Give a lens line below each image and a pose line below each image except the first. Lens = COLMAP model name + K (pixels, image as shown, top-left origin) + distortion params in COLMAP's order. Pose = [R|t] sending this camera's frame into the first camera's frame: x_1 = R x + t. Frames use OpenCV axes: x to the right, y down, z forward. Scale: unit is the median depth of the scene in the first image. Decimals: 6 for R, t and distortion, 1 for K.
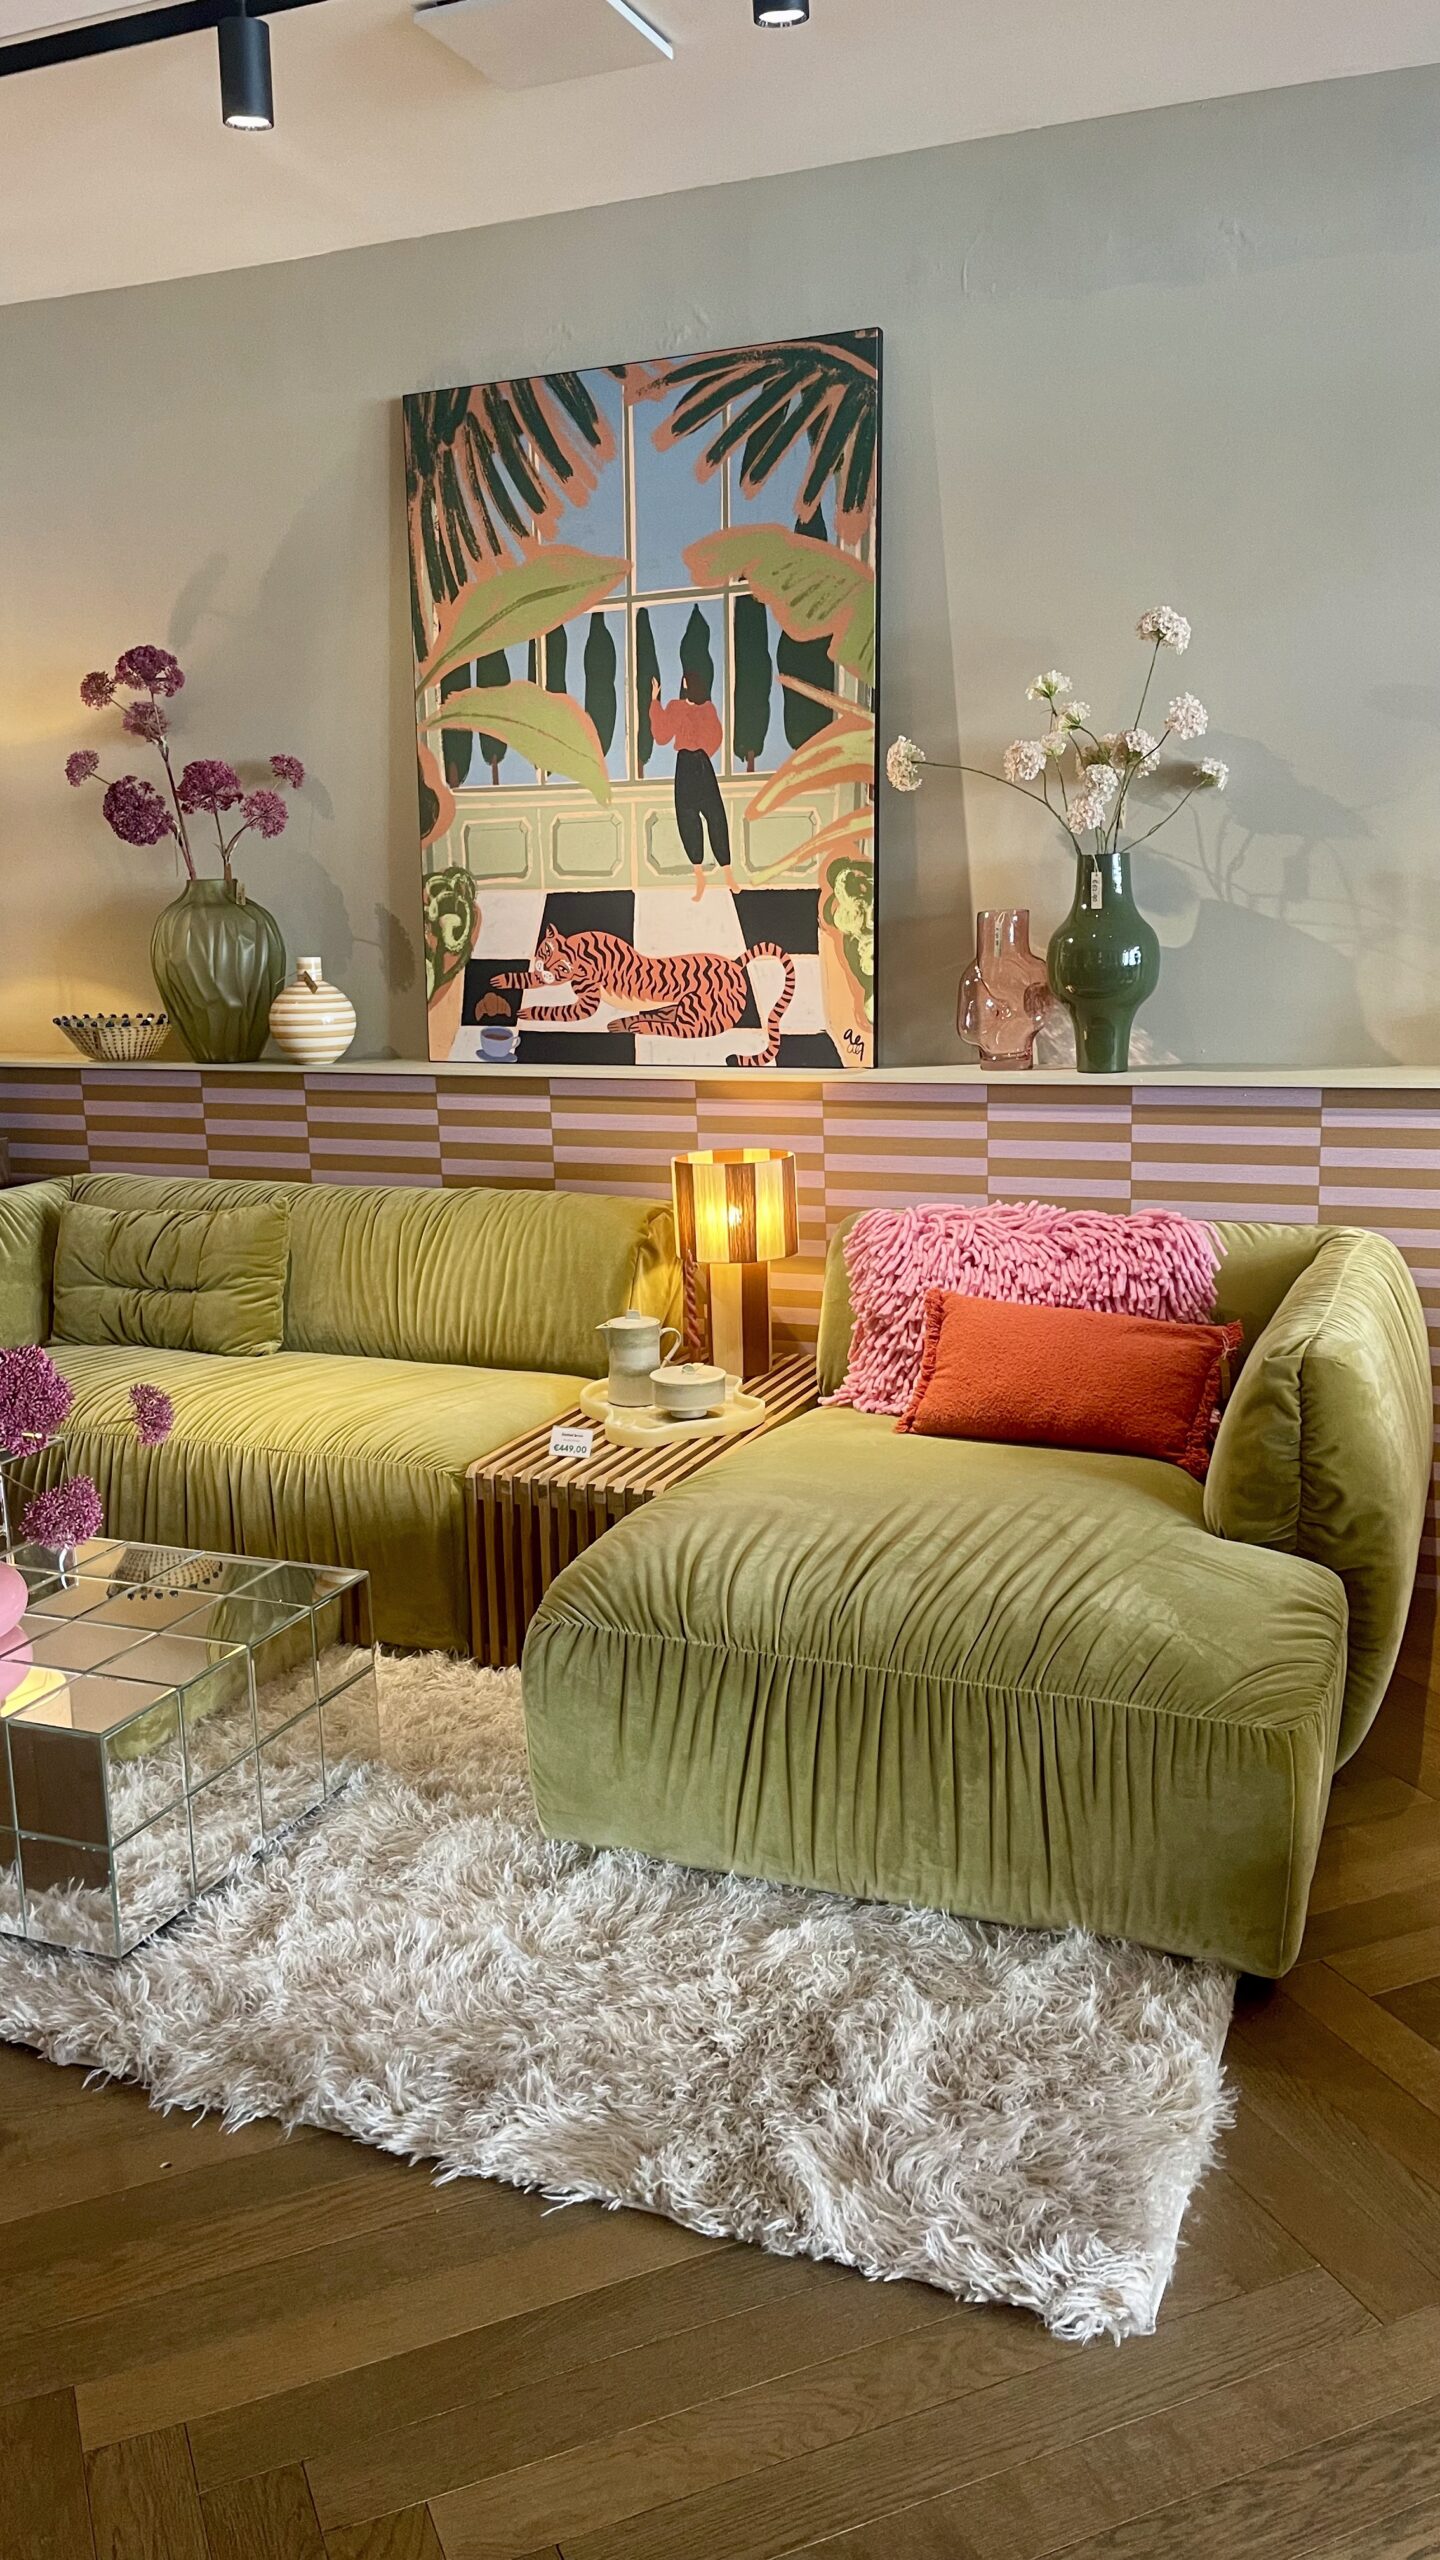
lens RADIAL K [[1943.9, 0, 720.0], [0, 1943.9, 1280.0], [0, 0, 1]] dist [0.107189, -0.127645]
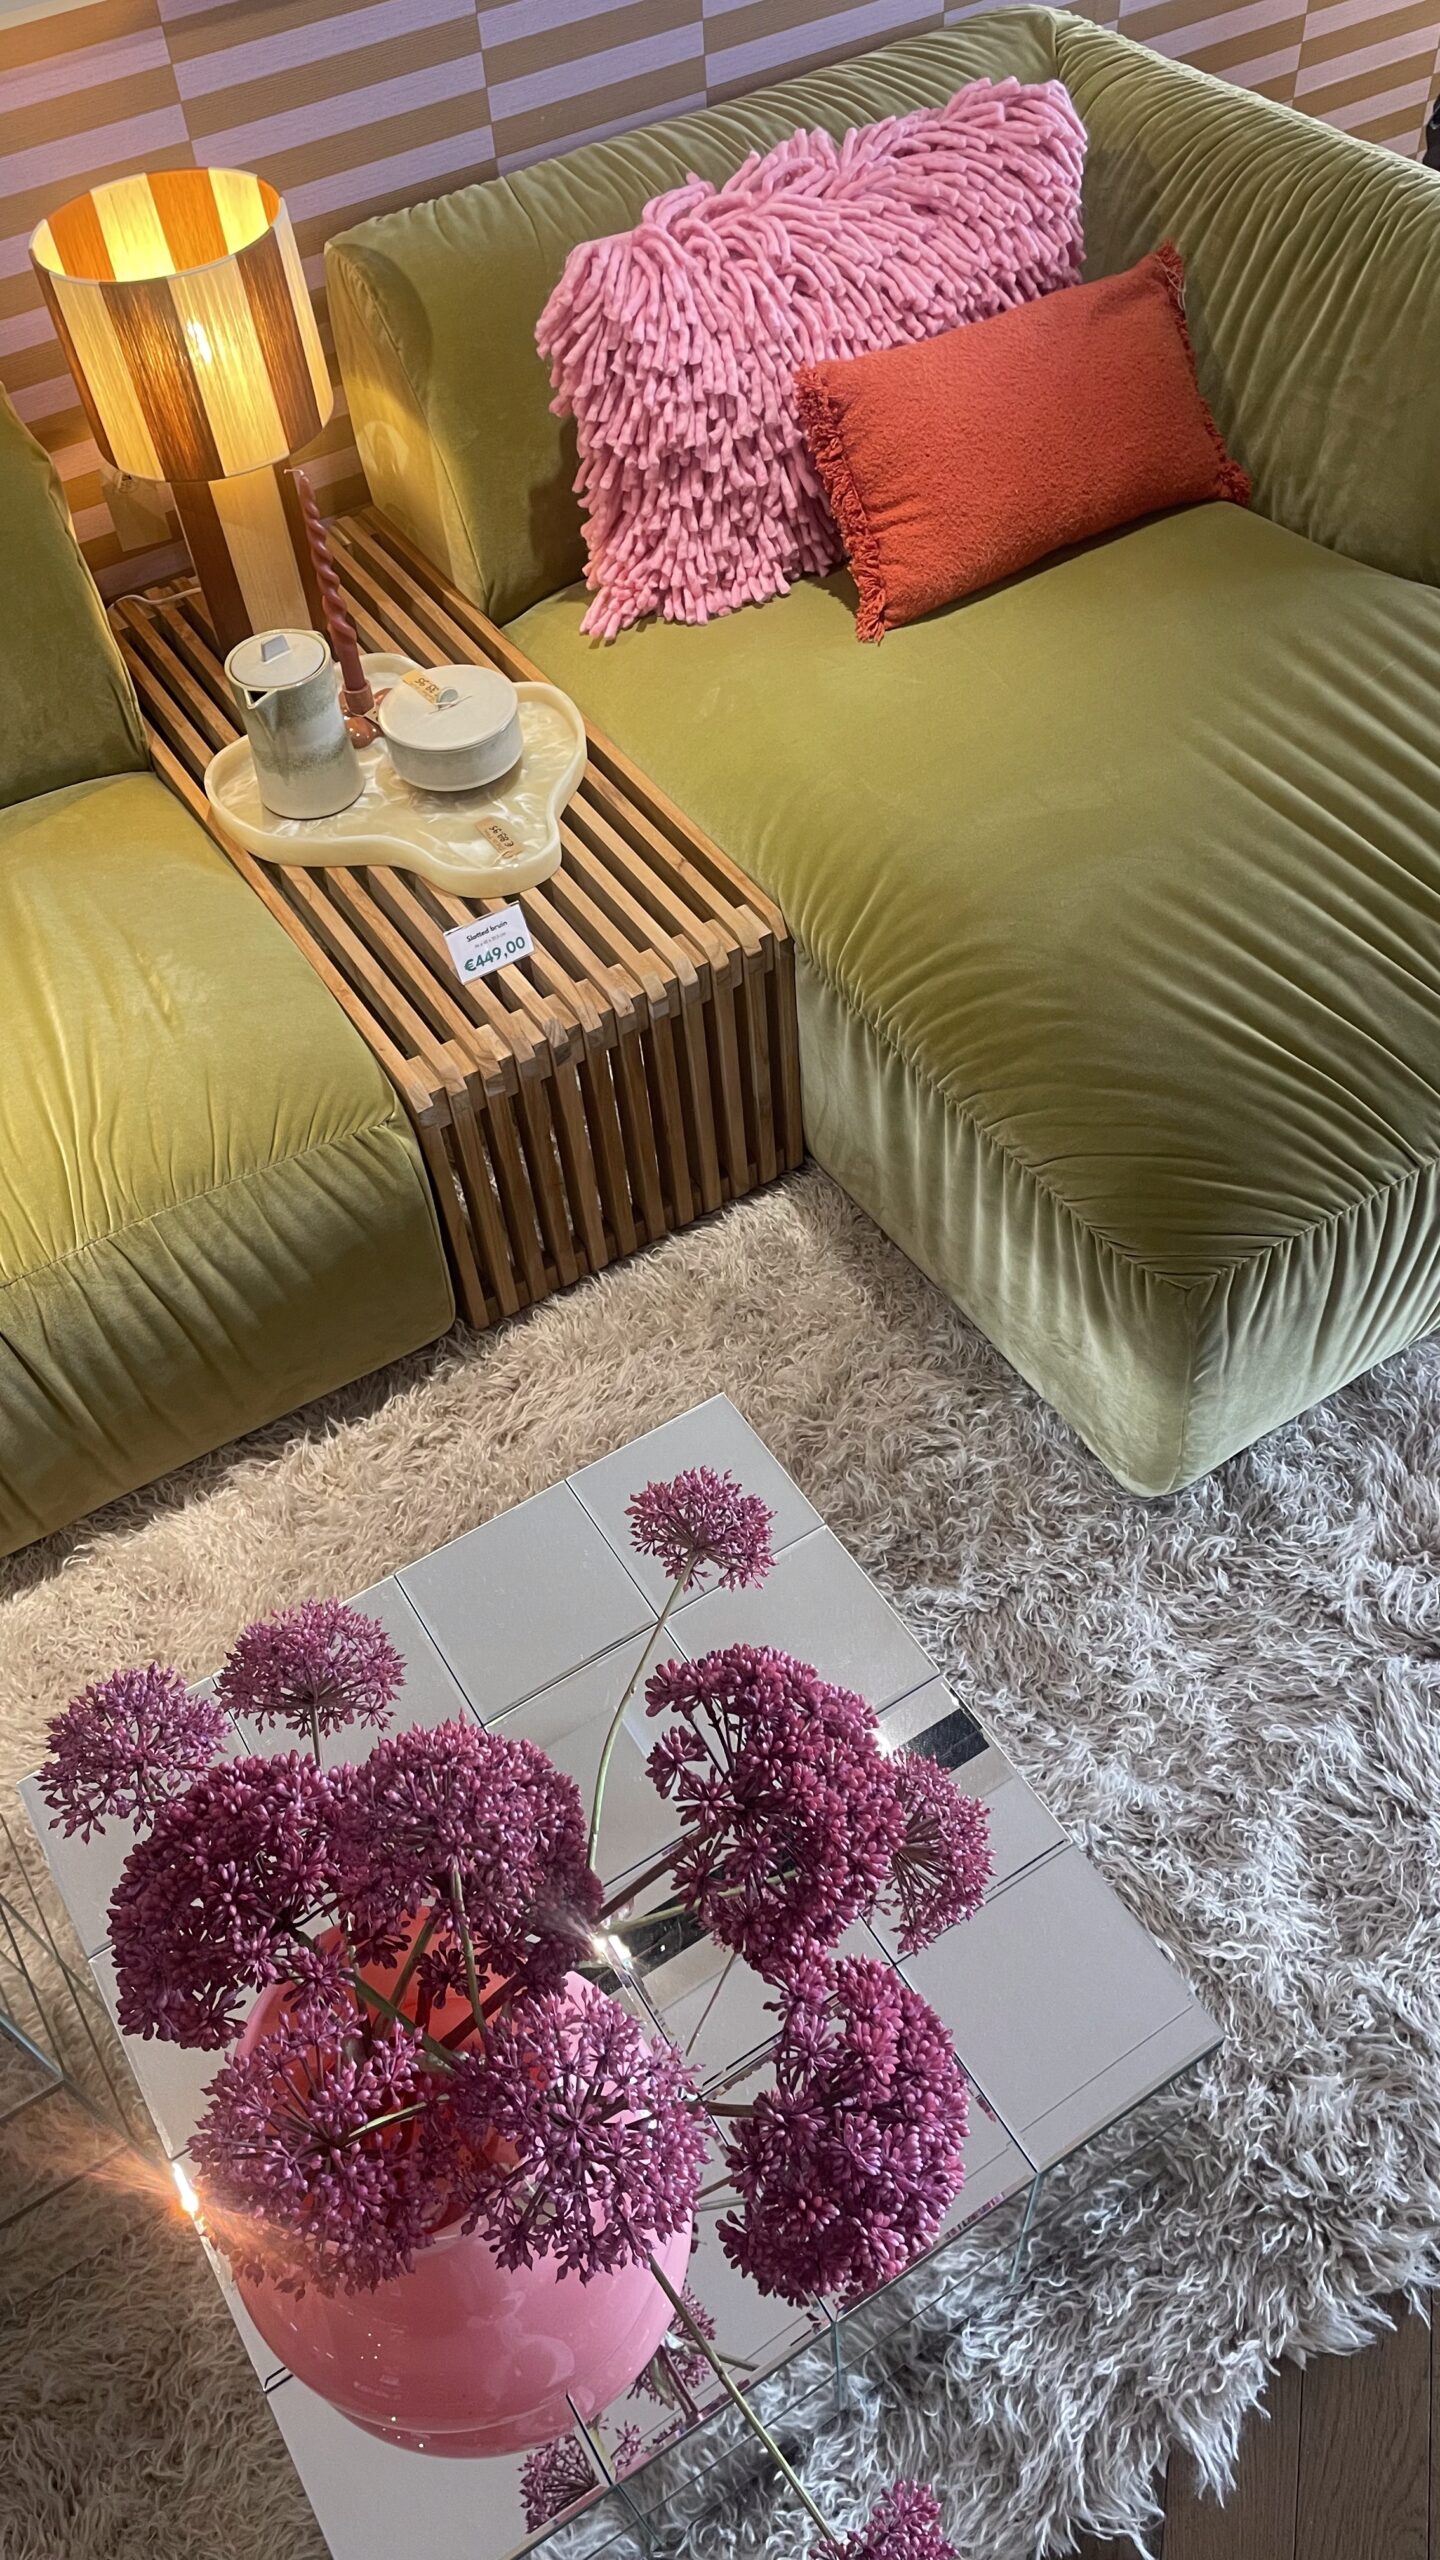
lens RADIAL K [[1943.9, 0, 720.0], [0, 1943.9, 1280.0], [0, 0, 1]] dist [0.107189, -0.127645]
pose [[0.579267, -0.642017, 0.502259, -0.303907], [0.214268, 0.714424, 0.666099, -0.161730], [-0.786473, -0.278231, 0.551405, 0.506025]]
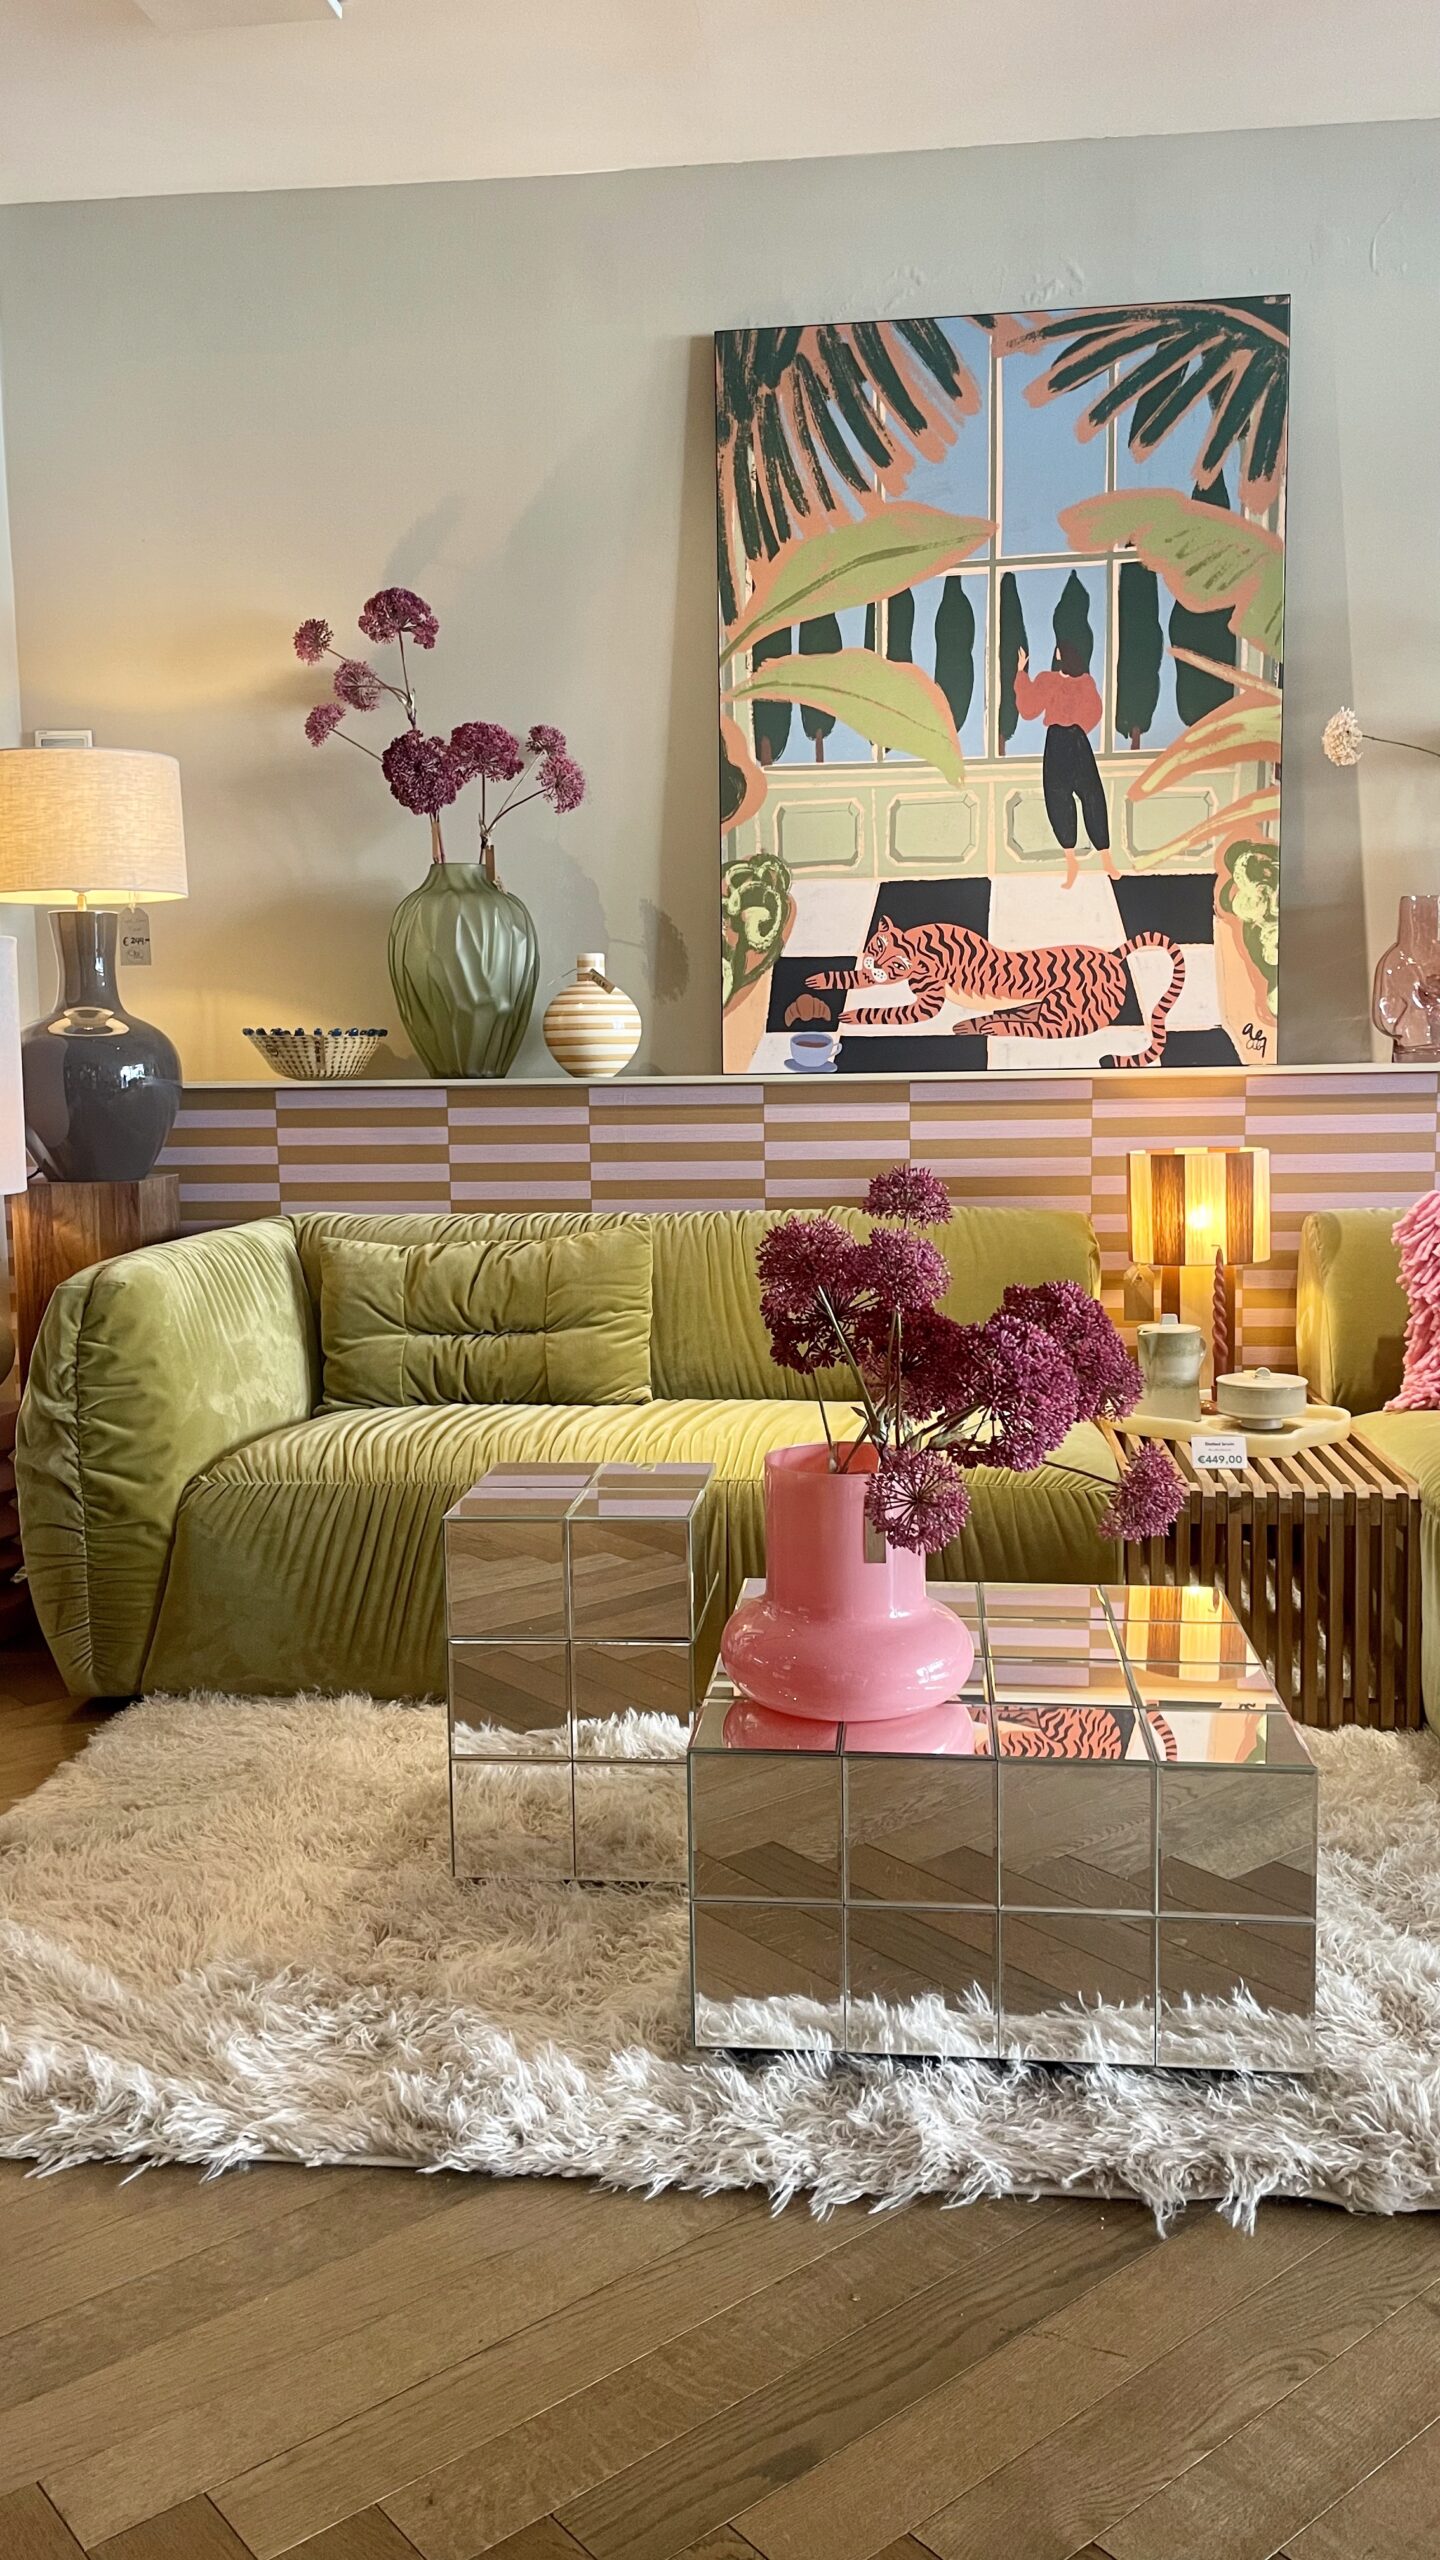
lens RADIAL K [[1943.9, 0, 720.0], [0, 1943.9, 1280.0], [0, 0, 1]] dist [0.107189, -0.127645]
pose [[0.956216, -0.023722, 0.291699, -0.437936], [0.049499, 0.995459, -0.081309, 0.054959], [-0.288446, 0.092187, 0.953048, 0.187741]]
